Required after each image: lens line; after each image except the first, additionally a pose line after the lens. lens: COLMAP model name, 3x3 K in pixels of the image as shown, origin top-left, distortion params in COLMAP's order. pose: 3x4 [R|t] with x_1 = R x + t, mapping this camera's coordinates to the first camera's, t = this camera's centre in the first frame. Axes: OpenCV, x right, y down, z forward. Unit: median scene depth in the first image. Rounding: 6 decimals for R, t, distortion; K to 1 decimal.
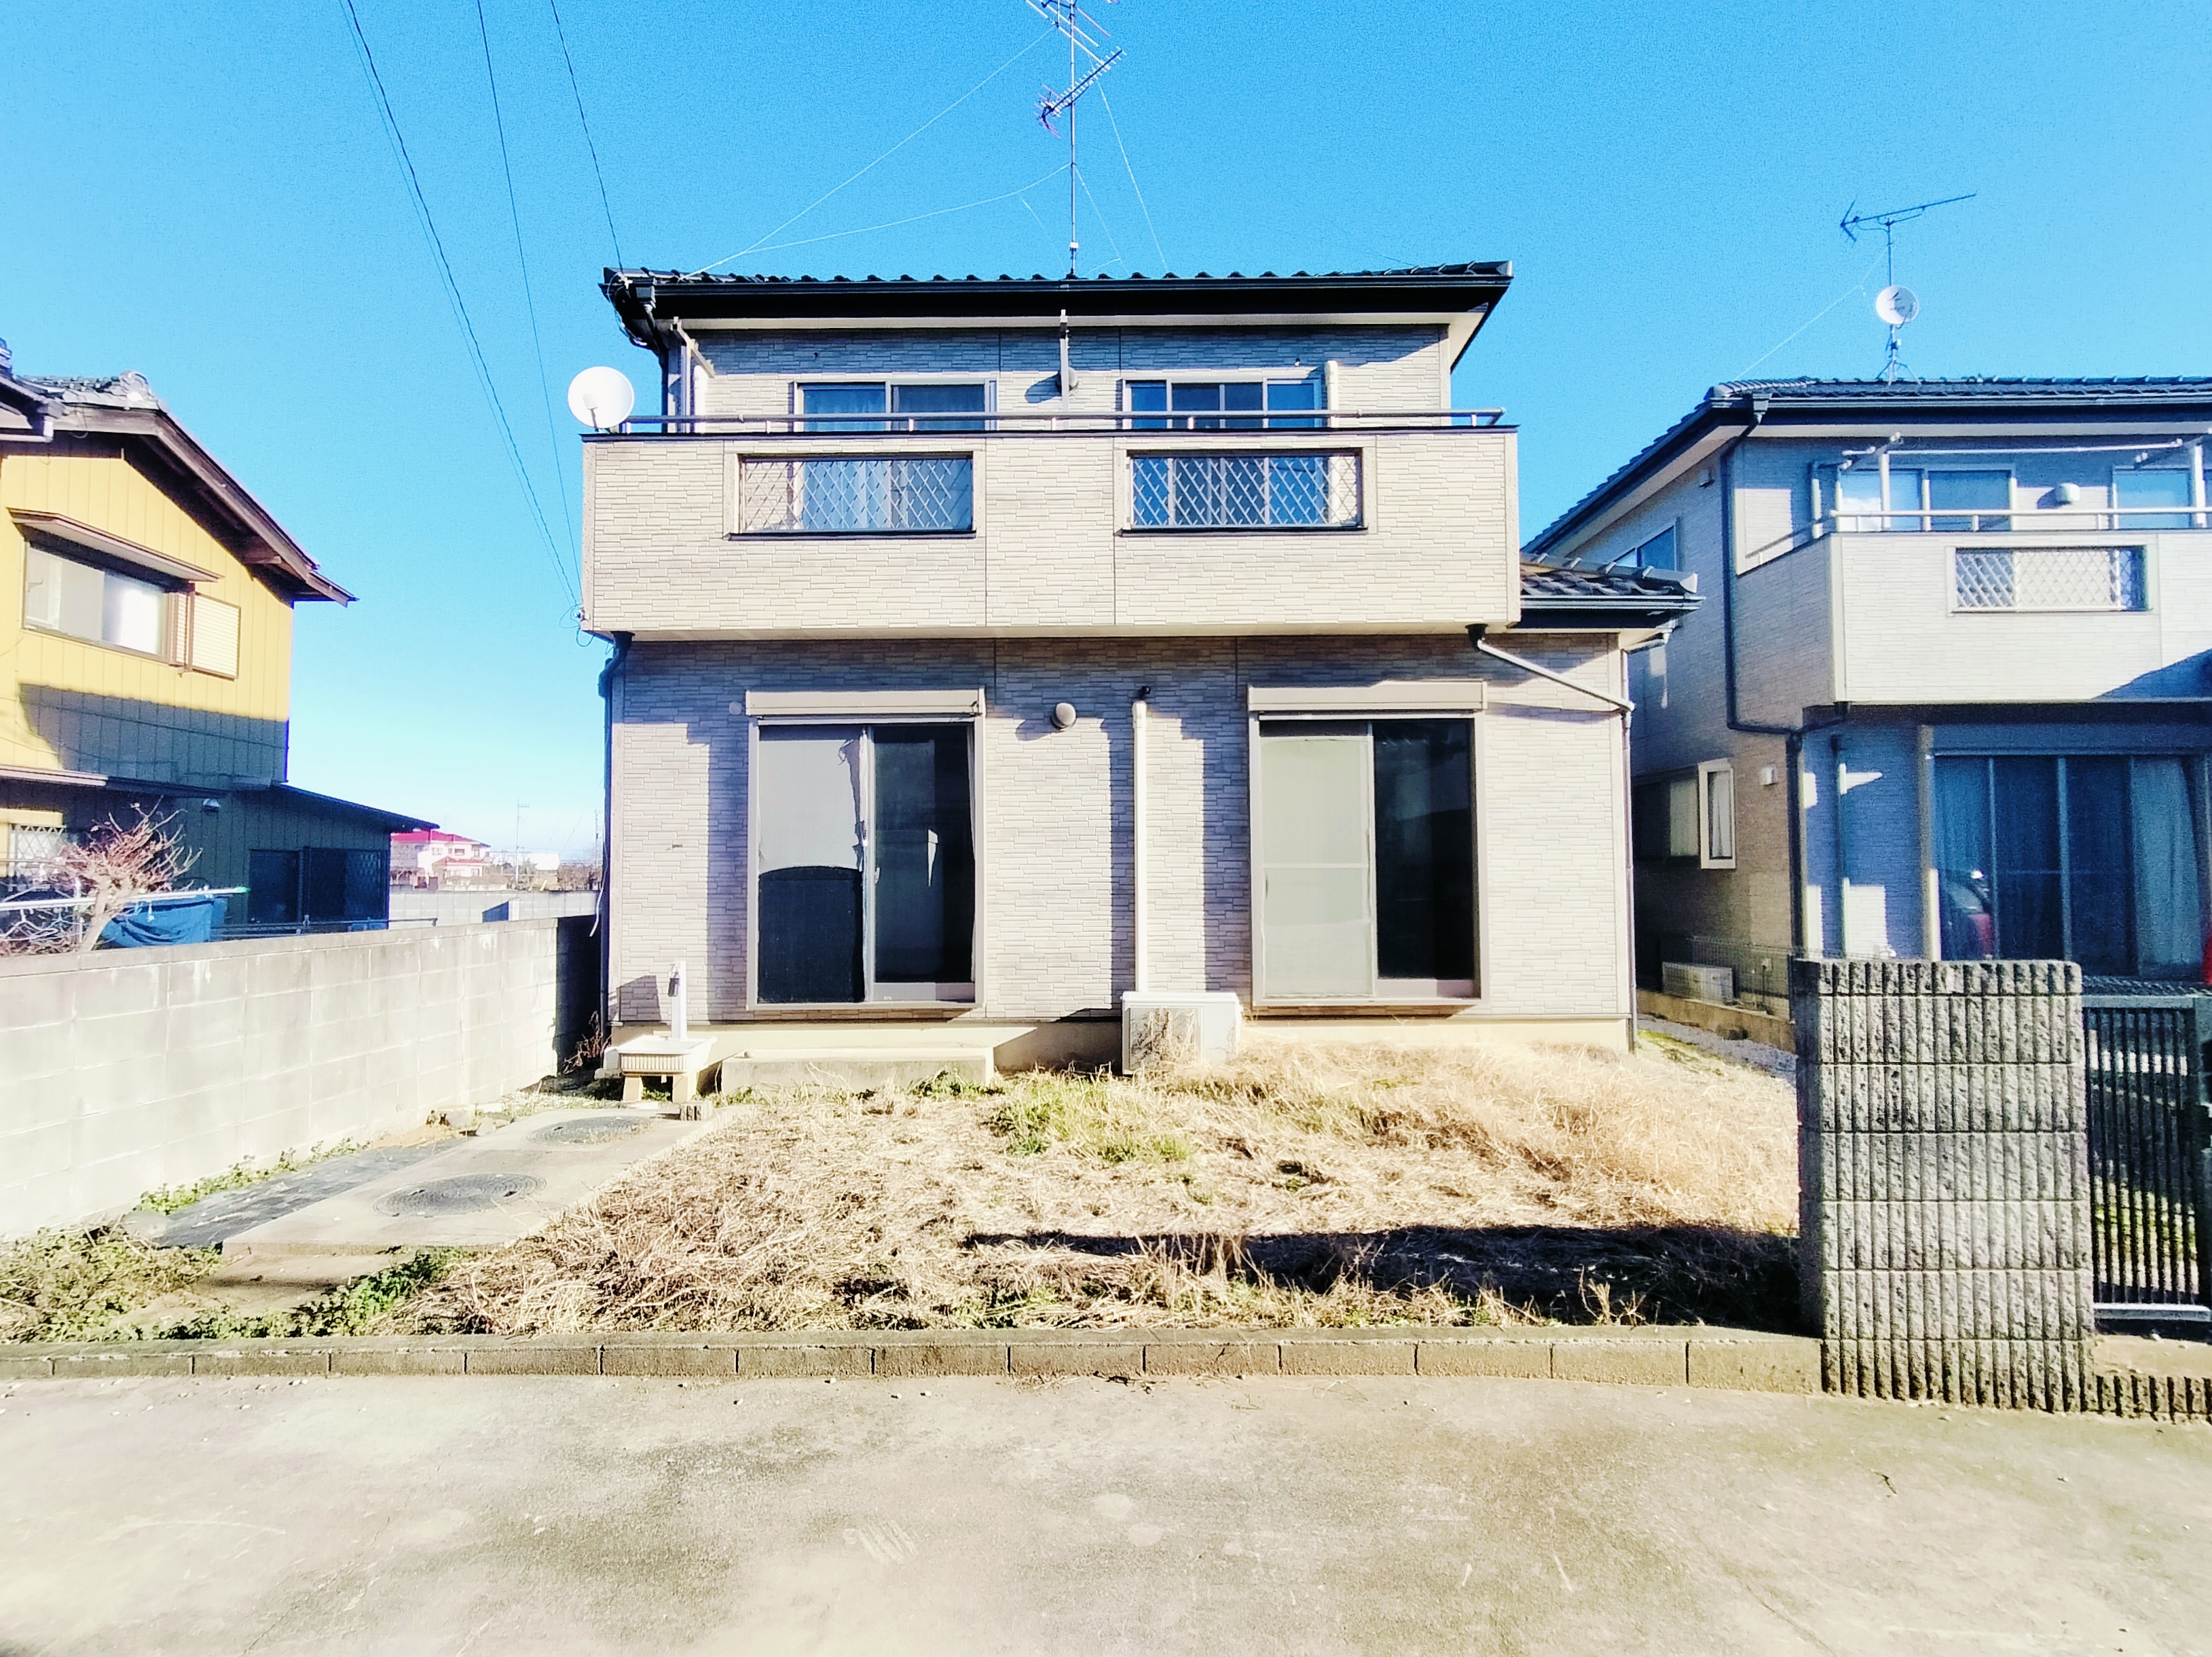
lens RADIAL K [[1032.5, 0, 1095.0], [0, 1032.5, 834.1], [0, 0, 1]] dist [-0.010415, 0.009150]
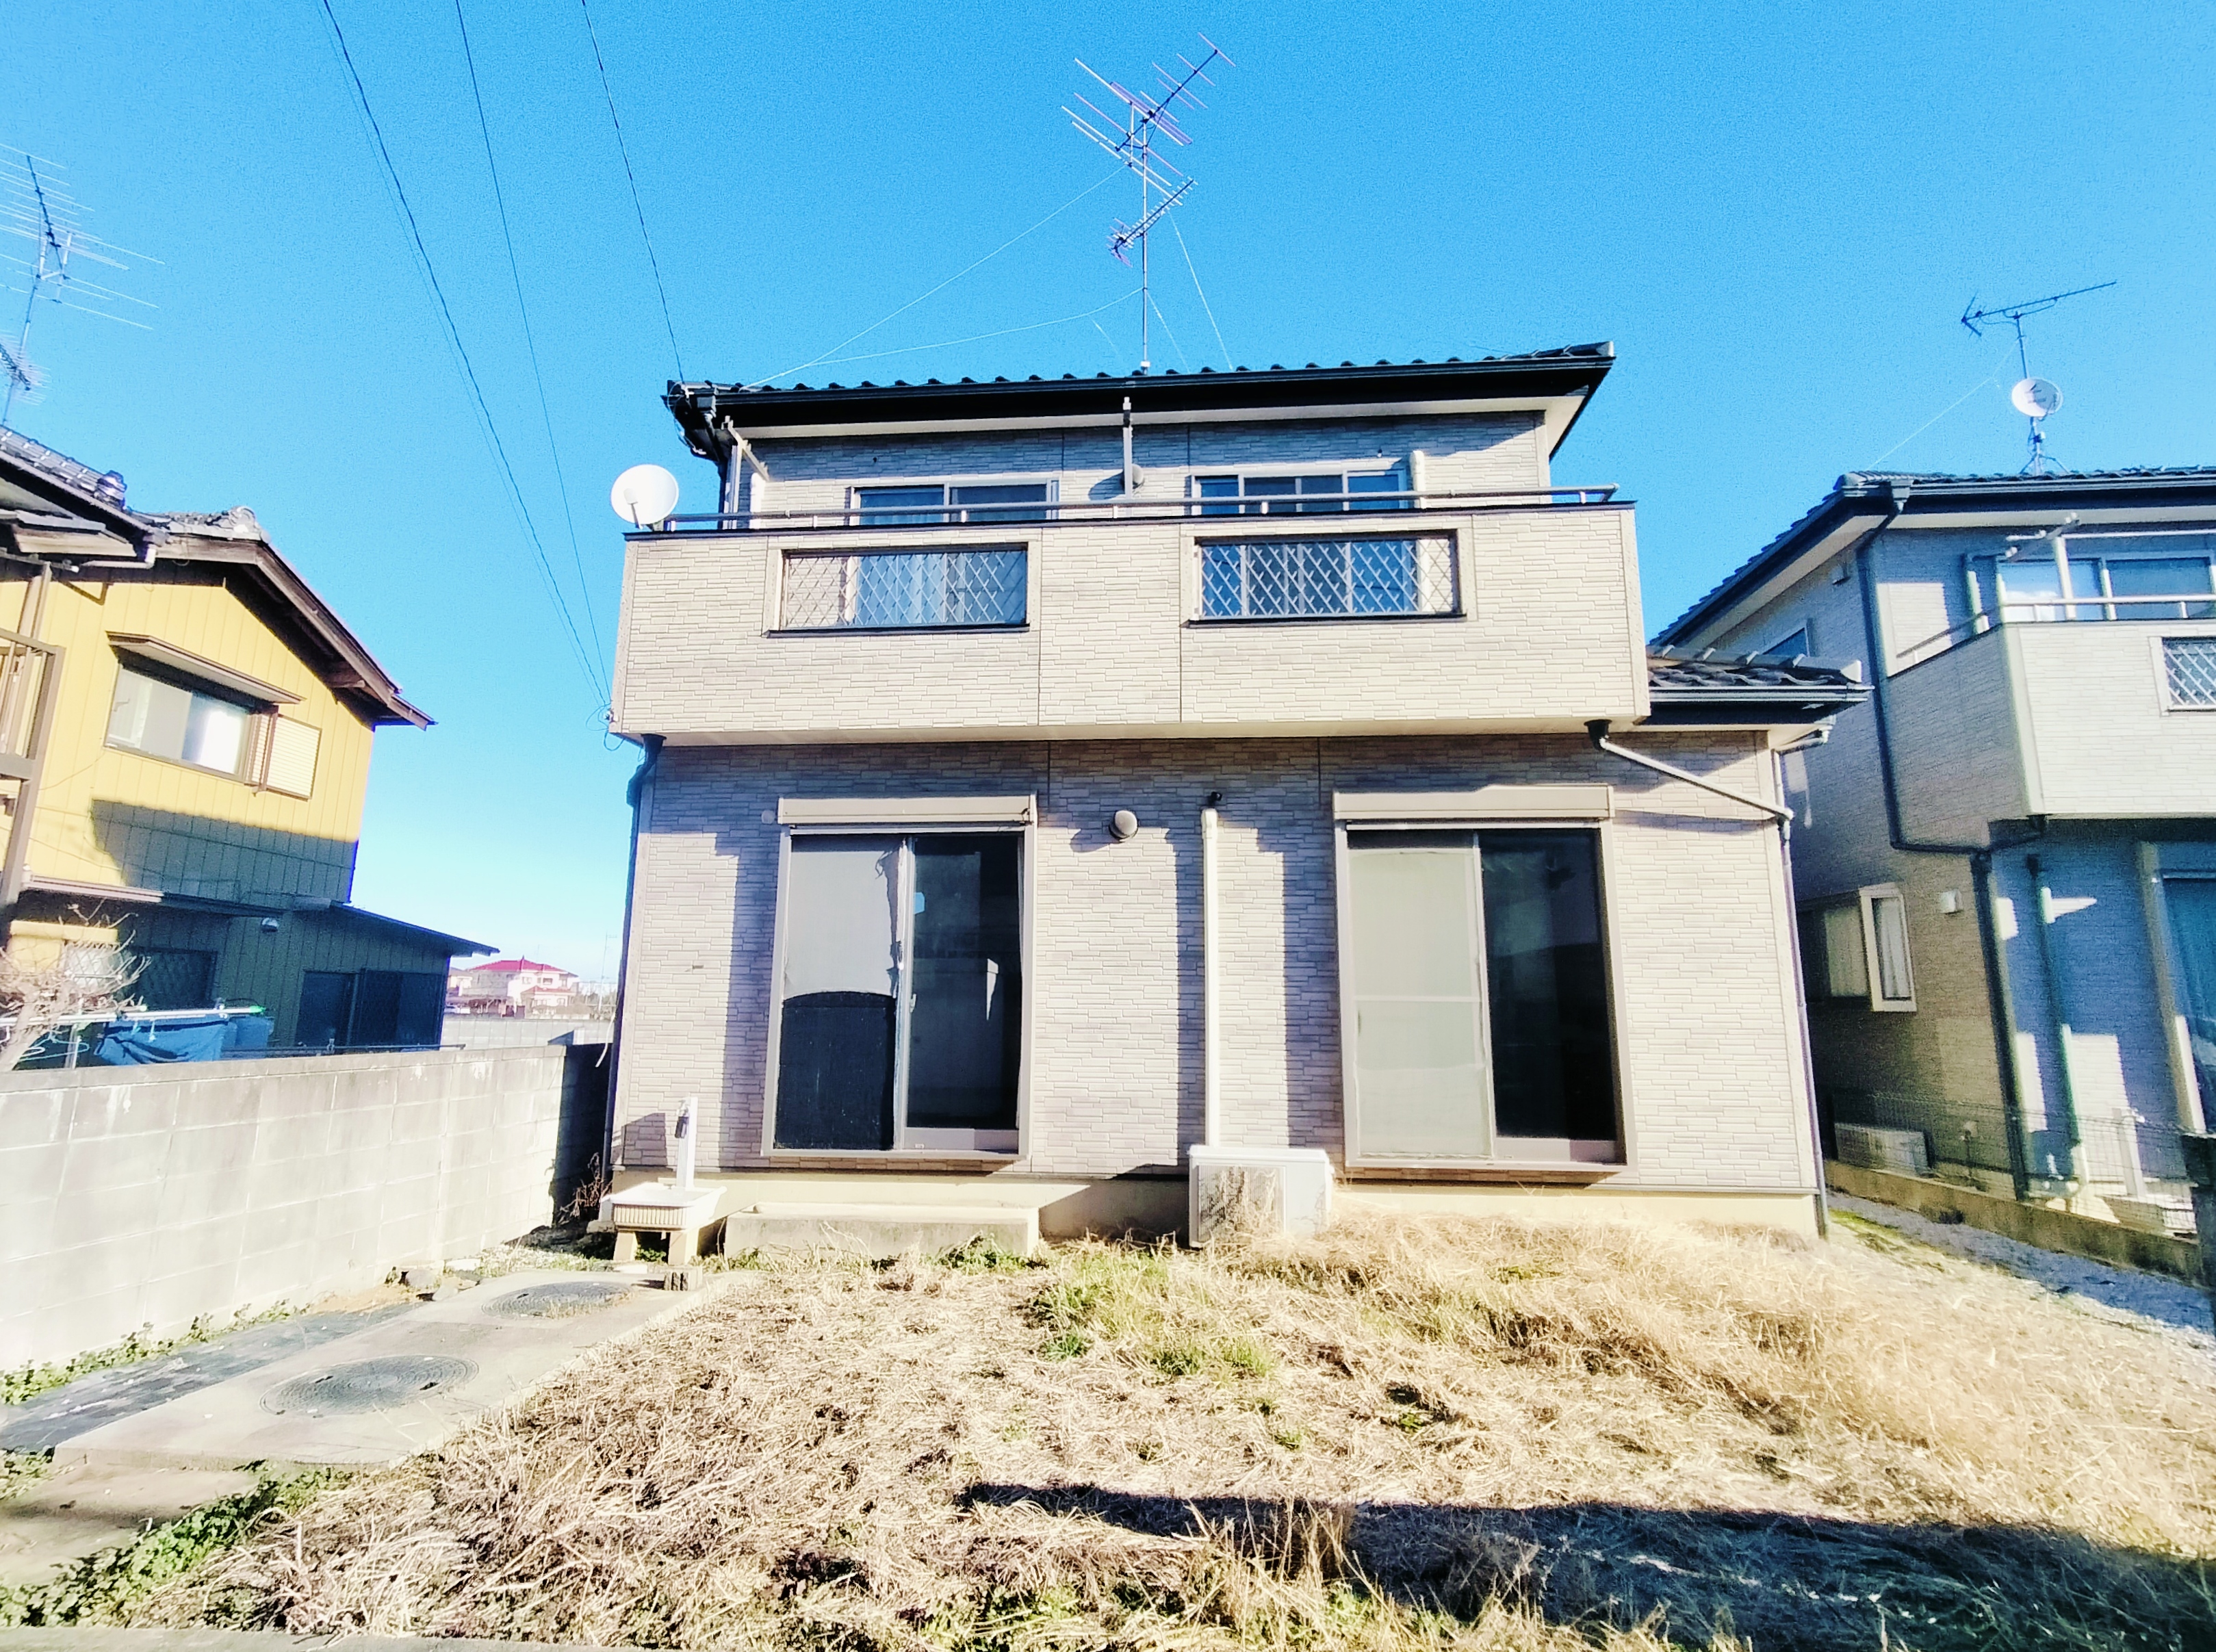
lens RADIAL K [[1034.3, 0, 1096.9], [0, 1034.3, 831.6], [0, 0, 1]] dist [-0.010415, 0.009150]
pose [[0.997175, 0.002007, -0.075087, 0.013348], [-0.012108, 0.990865, -0.134315, 0.011477], [0.074131, 0.134845, 0.988090, 0.115112]]
